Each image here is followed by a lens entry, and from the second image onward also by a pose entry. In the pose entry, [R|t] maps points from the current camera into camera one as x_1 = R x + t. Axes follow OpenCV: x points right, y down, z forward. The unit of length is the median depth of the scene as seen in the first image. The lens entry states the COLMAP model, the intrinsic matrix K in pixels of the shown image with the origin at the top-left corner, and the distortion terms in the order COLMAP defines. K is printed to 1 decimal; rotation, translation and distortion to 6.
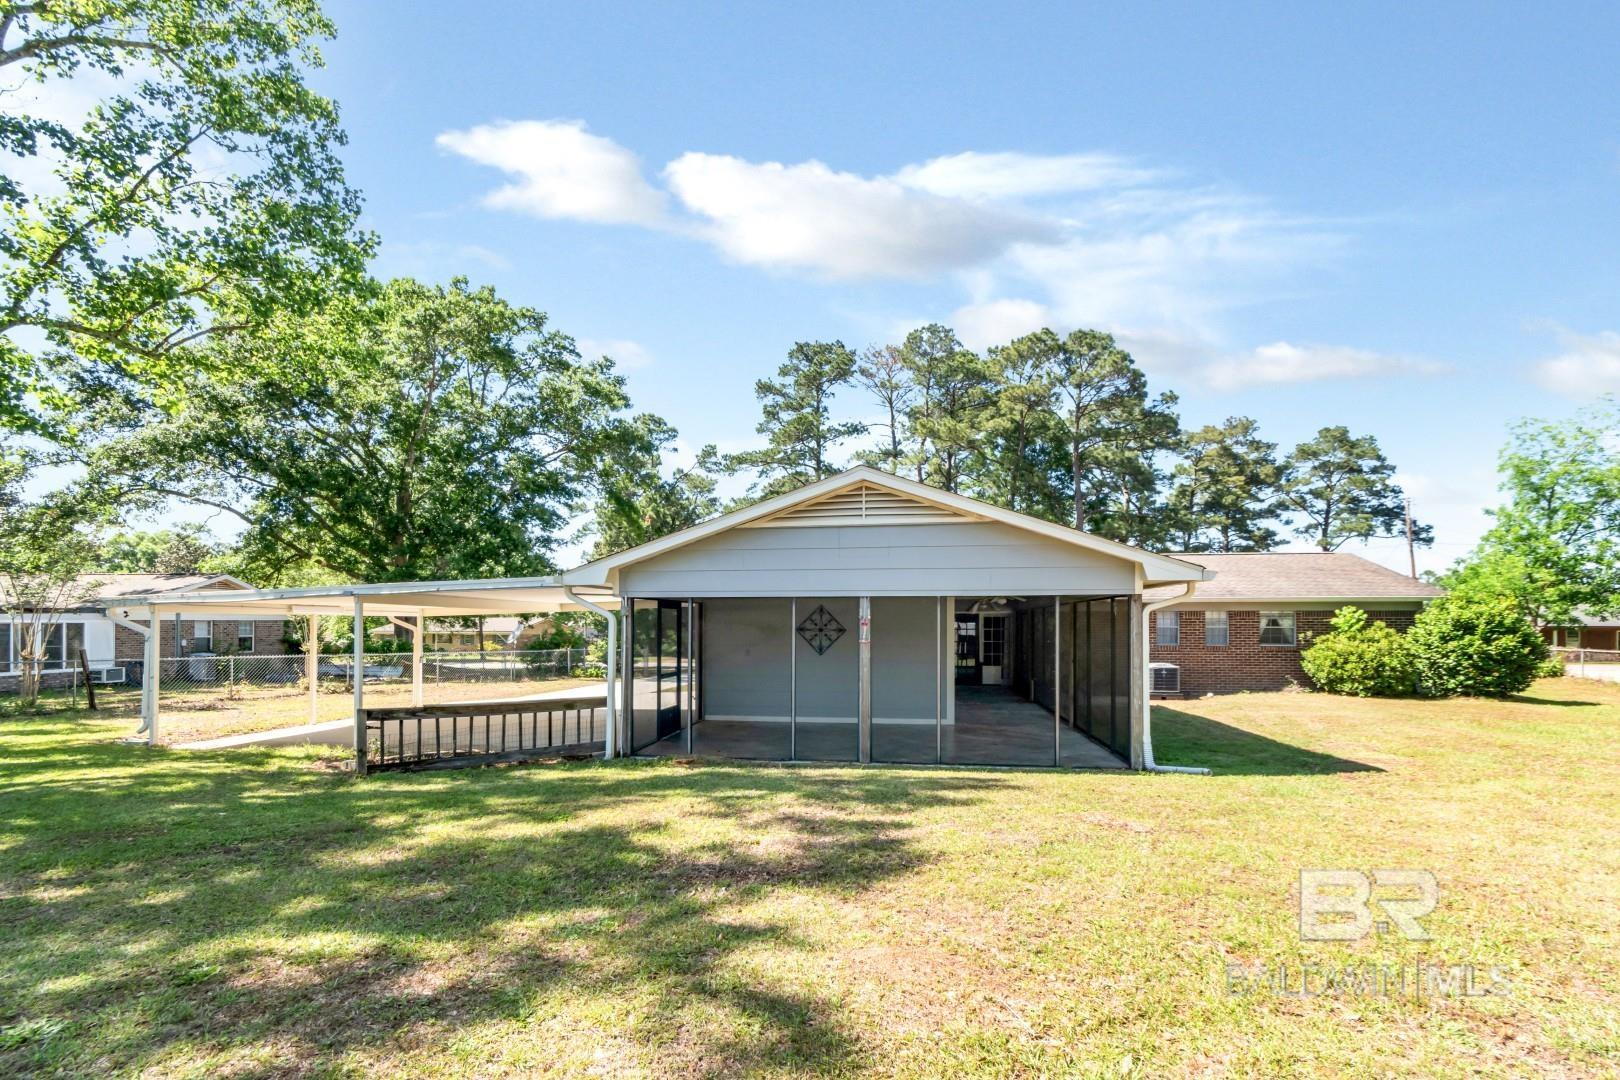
lens RADIAL K [[738.9, 0, 823.4], [0, 738.9, 598.5], [0, 0, 1]] dist [0.000912, -0.000110]
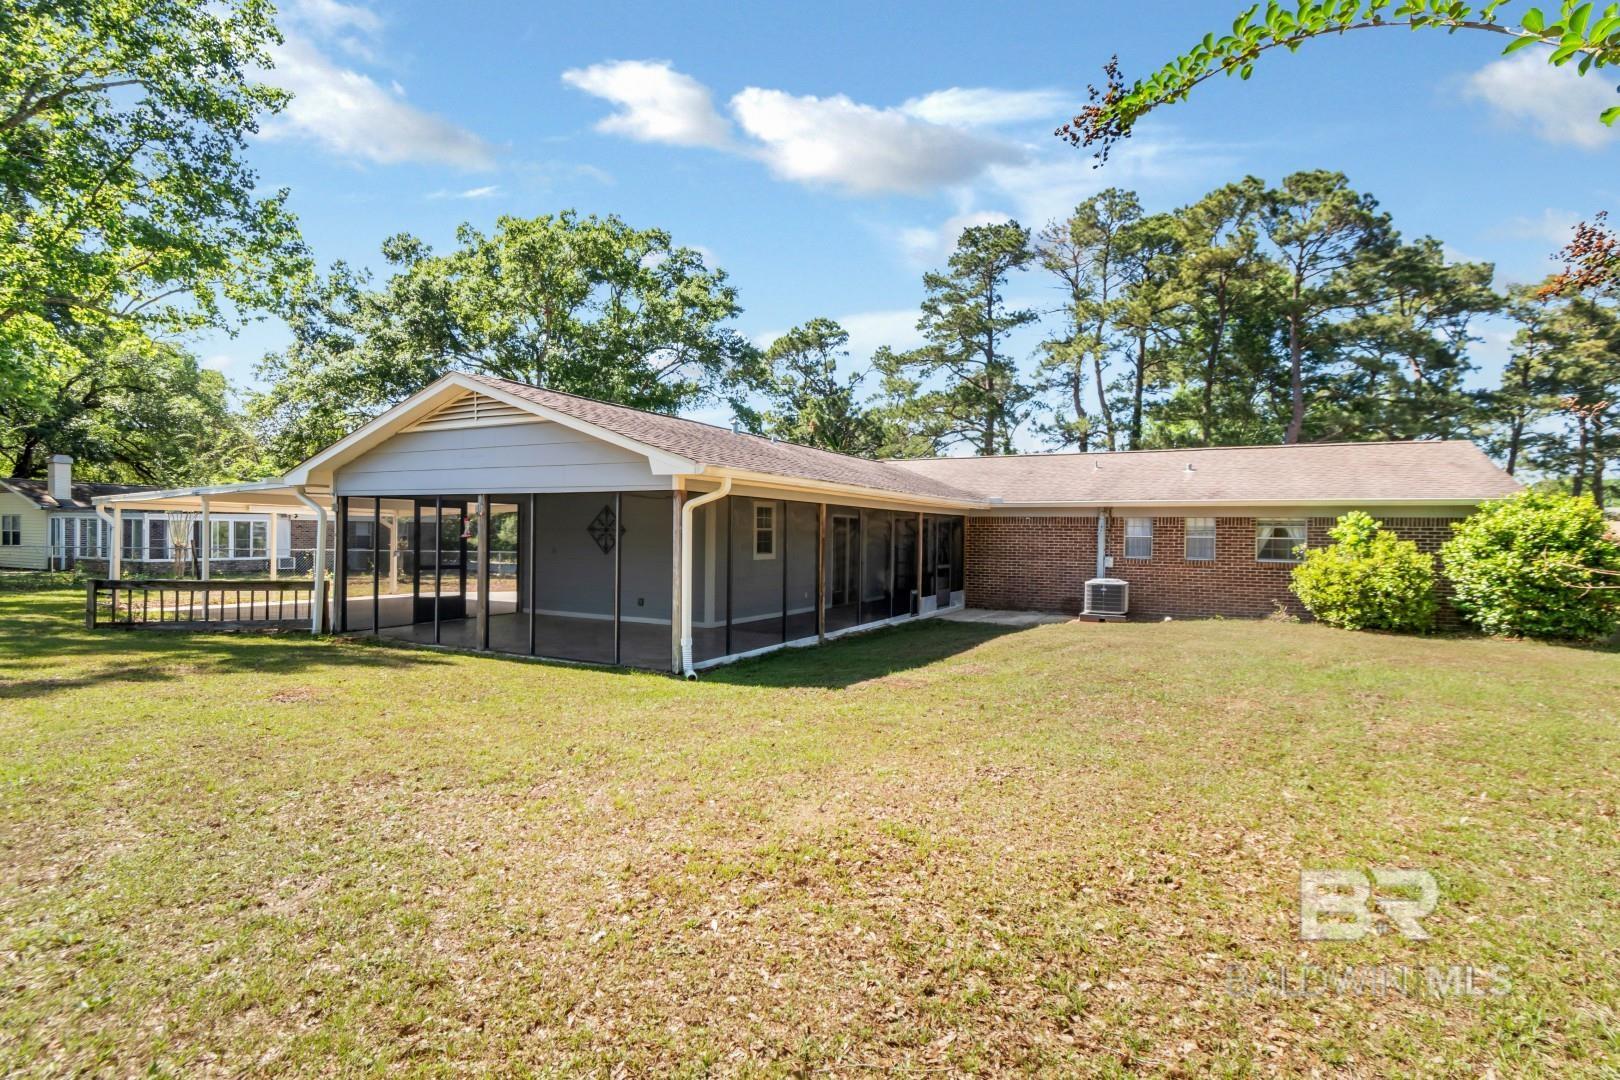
lens RADIAL K [[784.8, 0, 811.6], [0, 784.8, 520.9], [0, 0, 1]] dist [-0.003283, 0.000595]
pose [[0.940803, 0.007541, -0.338871, 0.183194], [-0.002193, 0.999867, 0.016161, 0.003427], [0.338948, -0.014461, 0.940694, 0.020433]]
